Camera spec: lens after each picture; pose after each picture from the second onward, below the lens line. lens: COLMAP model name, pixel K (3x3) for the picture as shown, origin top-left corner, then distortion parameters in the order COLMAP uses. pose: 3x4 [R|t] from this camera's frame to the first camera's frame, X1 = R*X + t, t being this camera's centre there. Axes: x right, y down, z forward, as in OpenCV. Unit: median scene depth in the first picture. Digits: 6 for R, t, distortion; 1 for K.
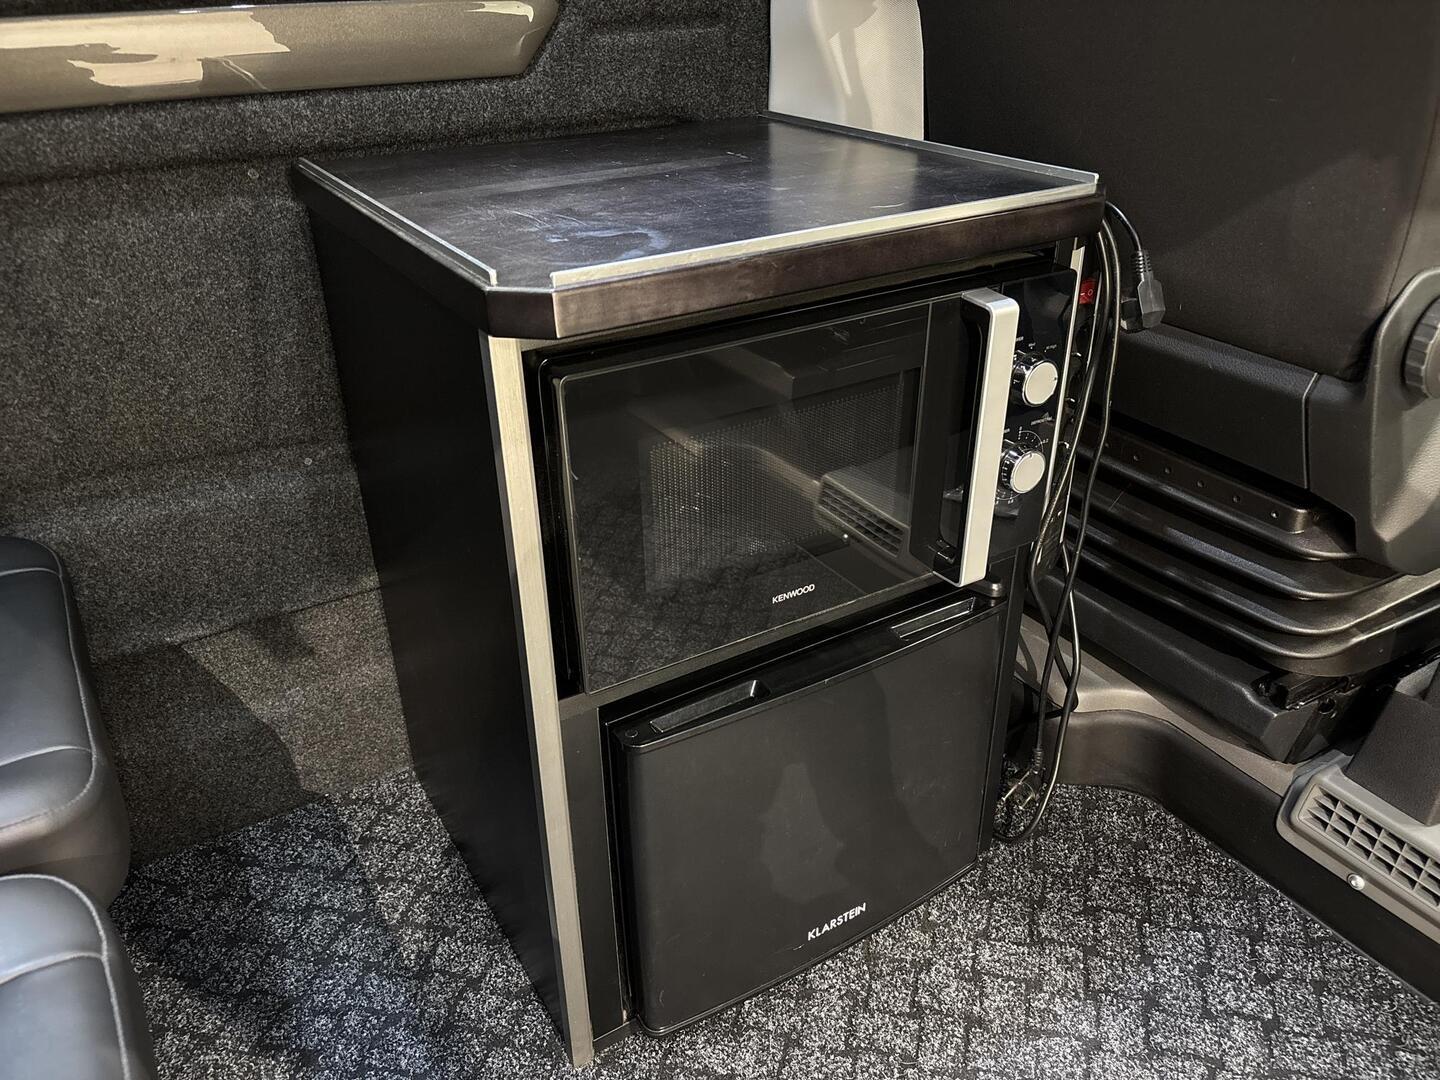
lens RADIAL K [[1095.9, 0, 715.7], [0, 1095.9, 535.2], [0, 0, 1]] dist [0.036909, -0.039437]
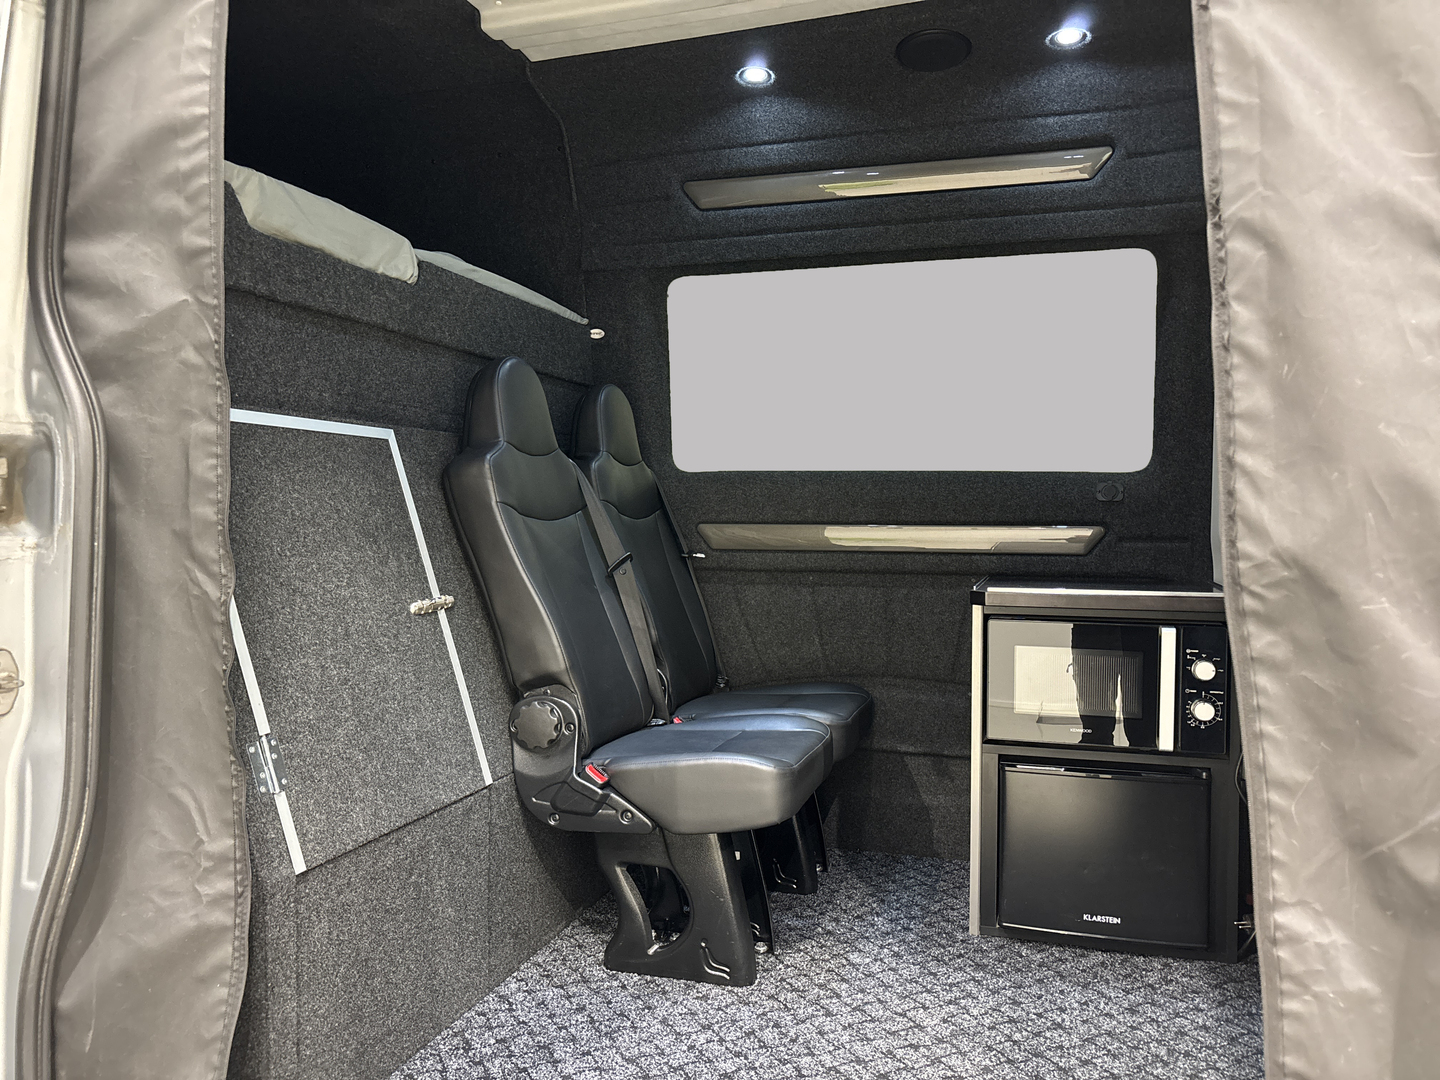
lens RADIAL K [[1095.9, 0, 729.8], [0, 1095.9, 546.9], [0, 0, 1]] dist [0.036909, -0.039437]
pose [[0.670607, 0.040400, -0.740712, 1.138692], [-0.369049, 0.884348, -0.285886, 0.574886], [0.643498, 0.465076, 0.607960, -1.037501]]
